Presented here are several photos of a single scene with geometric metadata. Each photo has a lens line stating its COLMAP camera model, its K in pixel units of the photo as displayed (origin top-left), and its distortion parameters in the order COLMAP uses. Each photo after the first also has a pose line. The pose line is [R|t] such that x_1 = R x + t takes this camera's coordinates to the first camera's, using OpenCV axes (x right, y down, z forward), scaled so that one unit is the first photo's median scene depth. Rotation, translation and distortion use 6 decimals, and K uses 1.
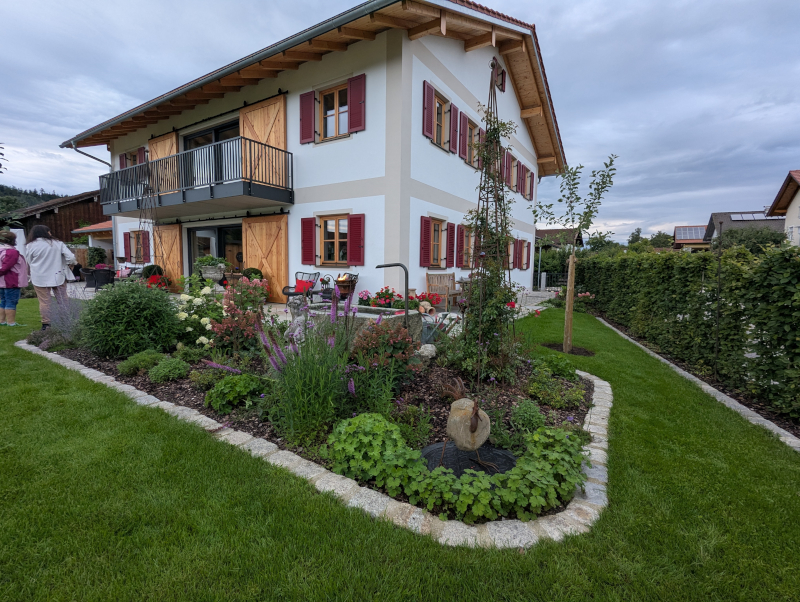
lens RADIAL K [[373.4, 0, 400.0], [0, 373.4, 301.0], [0, 0, 1]] dist [-0.000259, -0.000095]
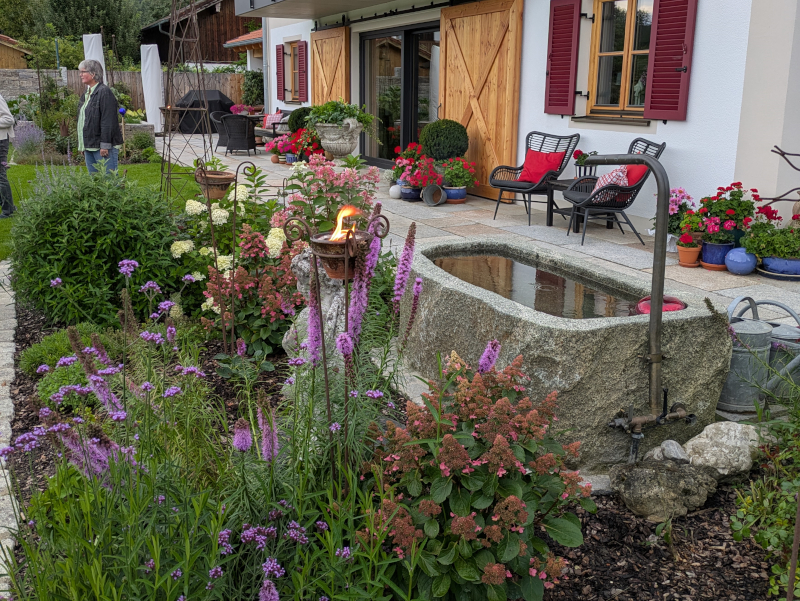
lens RADIAL K [[775.8, 0, 398.8], [0, 775.8, 261.7], [0, 0, 1]] dist [0.047041, -0.008192]
pose [[0.845519, 0.107059, -0.523102, 0.079582], [-0.044400, 0.990397, 0.130930, -0.041121], [0.532096, -0.087479, 0.842153, 0.157296]]
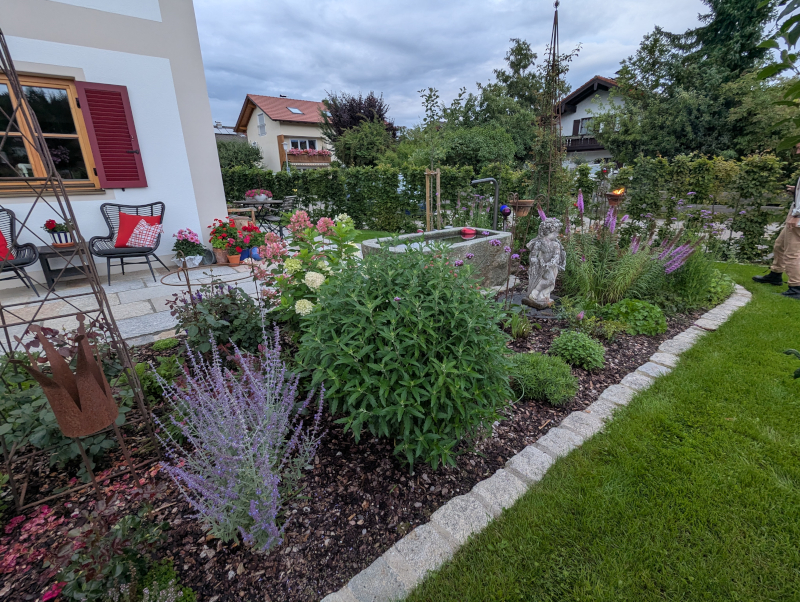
lens RADIAL K [[373.4, 0, 400.0], [0, 373.4, 301.0], [0, 0, 1]] dist [-0.000259, -0.000095]
pose [[0.322903, -0.322094, 0.889938, -0.493086], [0.113428, 0.946701, 0.301483, -0.053996], [-0.939610, 0.003594, 0.342227, 0.406633]]
